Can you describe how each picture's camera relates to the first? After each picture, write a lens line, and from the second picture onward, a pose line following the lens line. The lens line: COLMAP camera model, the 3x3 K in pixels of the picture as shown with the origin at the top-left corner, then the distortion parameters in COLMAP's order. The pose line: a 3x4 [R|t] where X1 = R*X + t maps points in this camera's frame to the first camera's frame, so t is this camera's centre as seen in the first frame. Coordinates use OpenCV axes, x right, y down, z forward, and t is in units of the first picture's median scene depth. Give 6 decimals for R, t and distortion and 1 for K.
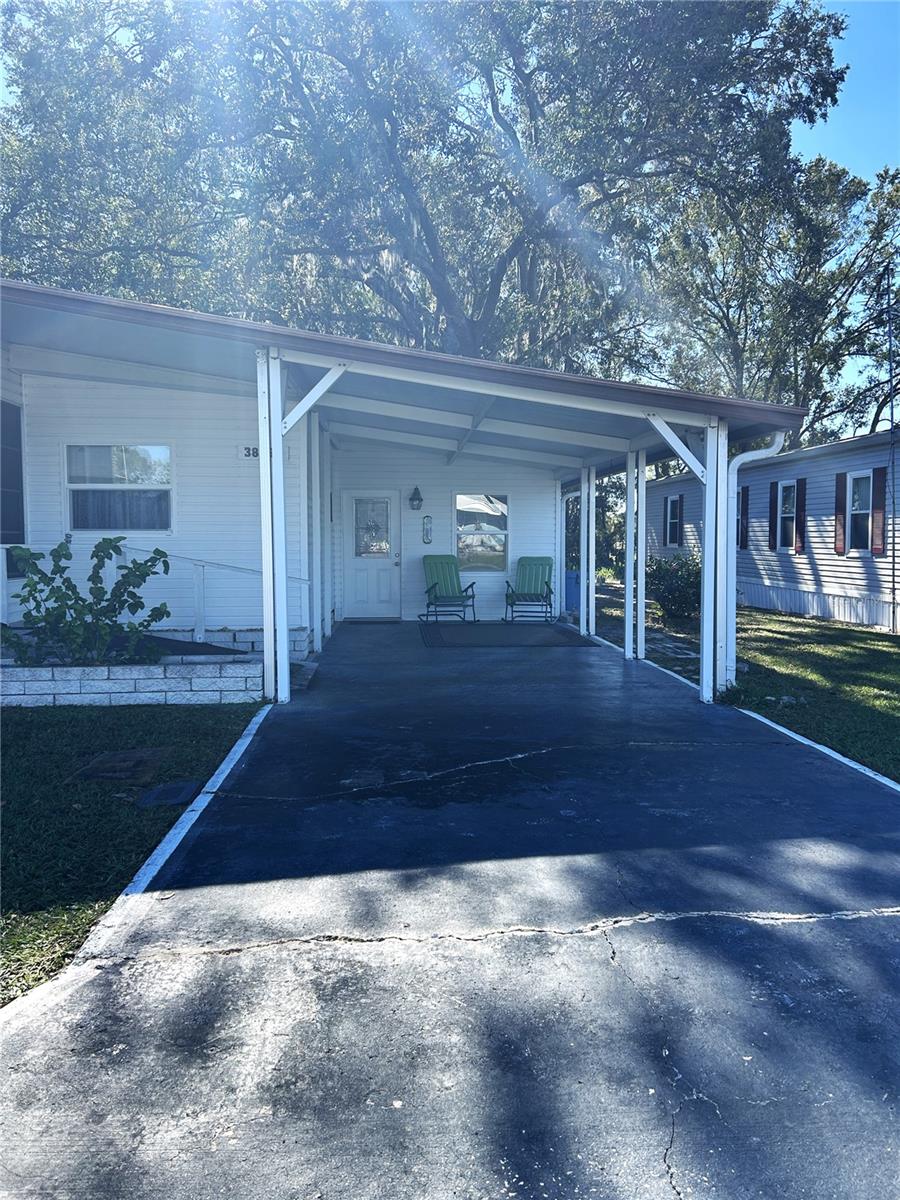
lens RADIAL K [[911.4, 0, 454.9], [0, 911.4, 605.1], [0, 0, 1]] dist [0.053289, -0.052946]
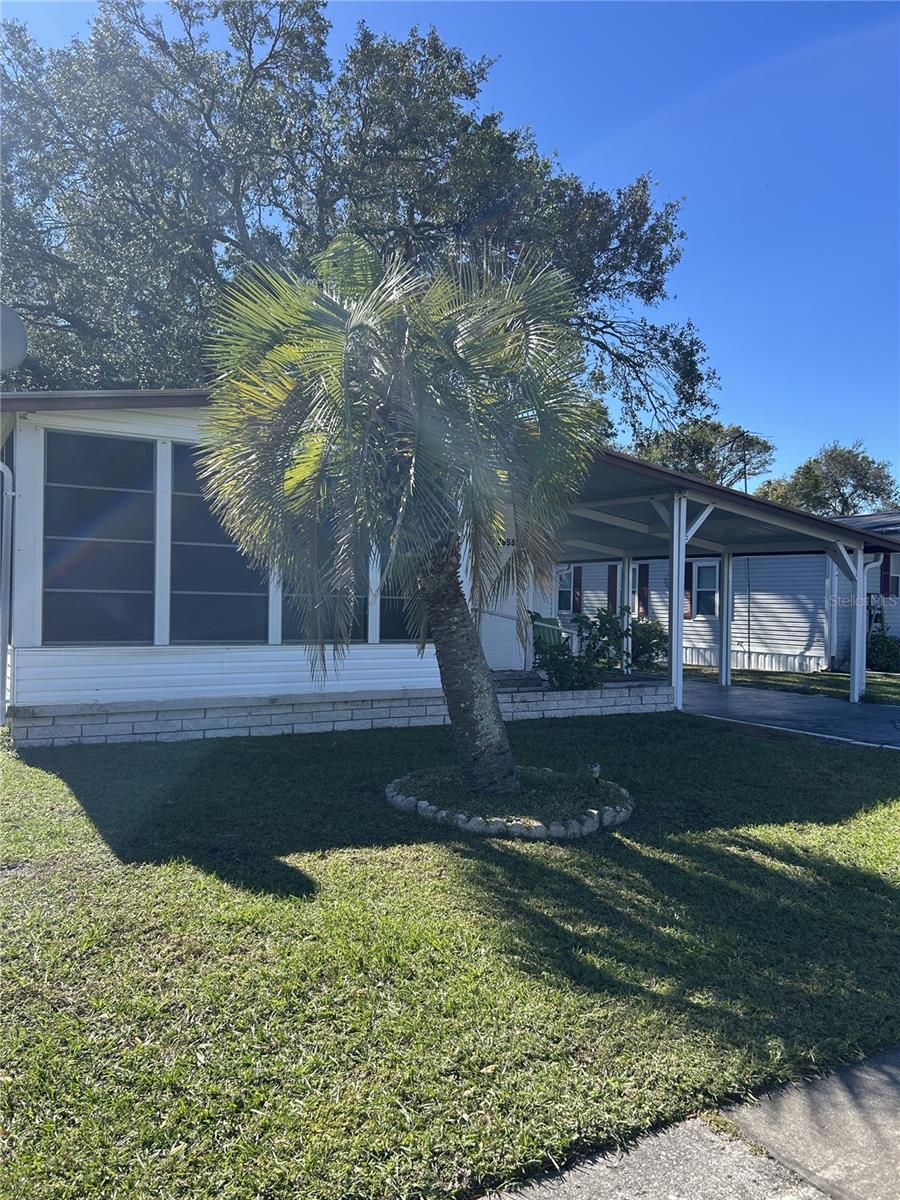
lens RADIAL K [[899.5, 0, 446.2], [0, 899.5, 612.1], [0, 0, 1]] dist [0.049401, -0.045746]
pose [[0.897160, 0.010383, 0.441584, -0.495289], [0.015865, 0.998321, -0.055708, 0.006917], [-0.441421, 0.056985, 0.895489, -0.091985]]
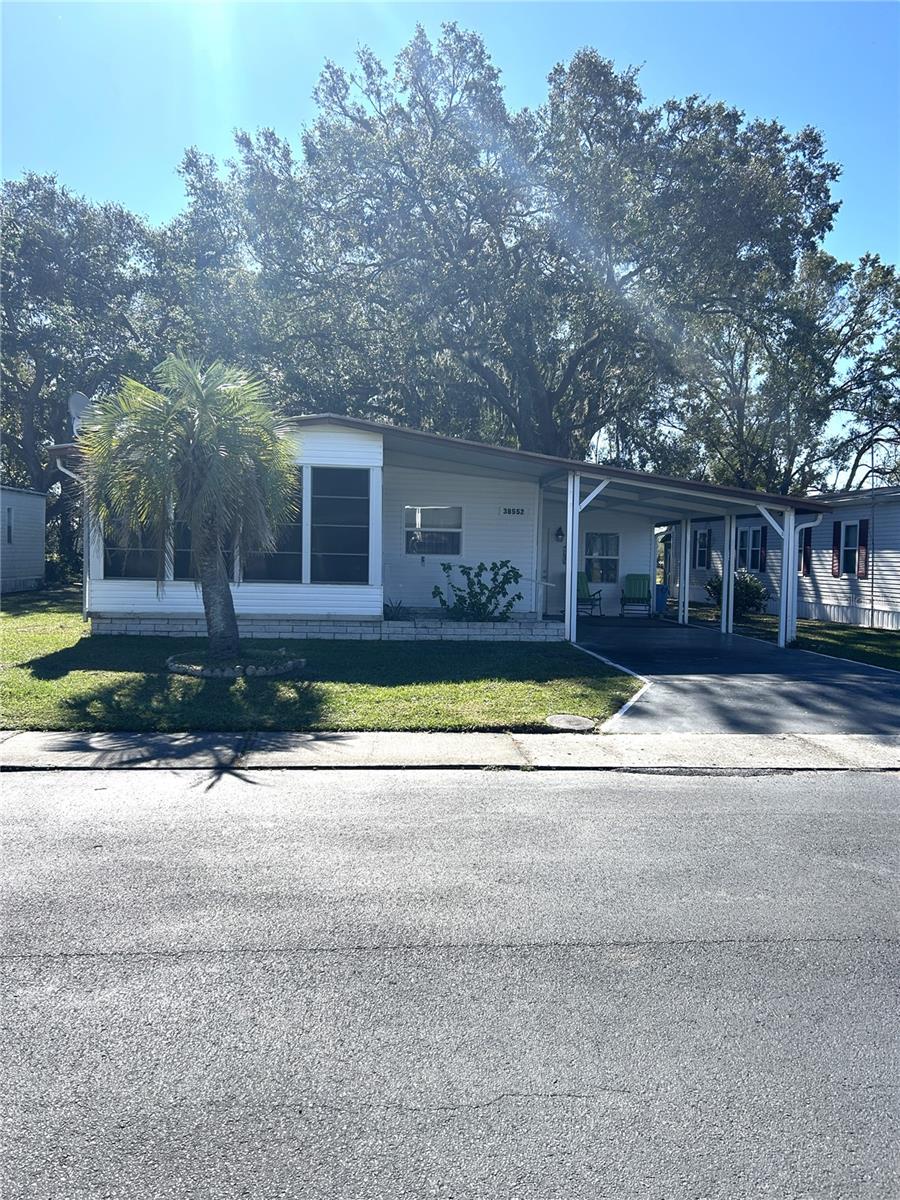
lens RADIAL K [[899.5, 0, 446.2], [0, 899.5, 612.1], [0, 0, 1]] dist [0.049401, -0.045746]
pose [[0.999739, 0.019884, 0.011272, -0.197672], [-0.019764, 0.999748, -0.010660, 0.026333], [-0.011481, 0.010435, 0.999880, -0.398765]]
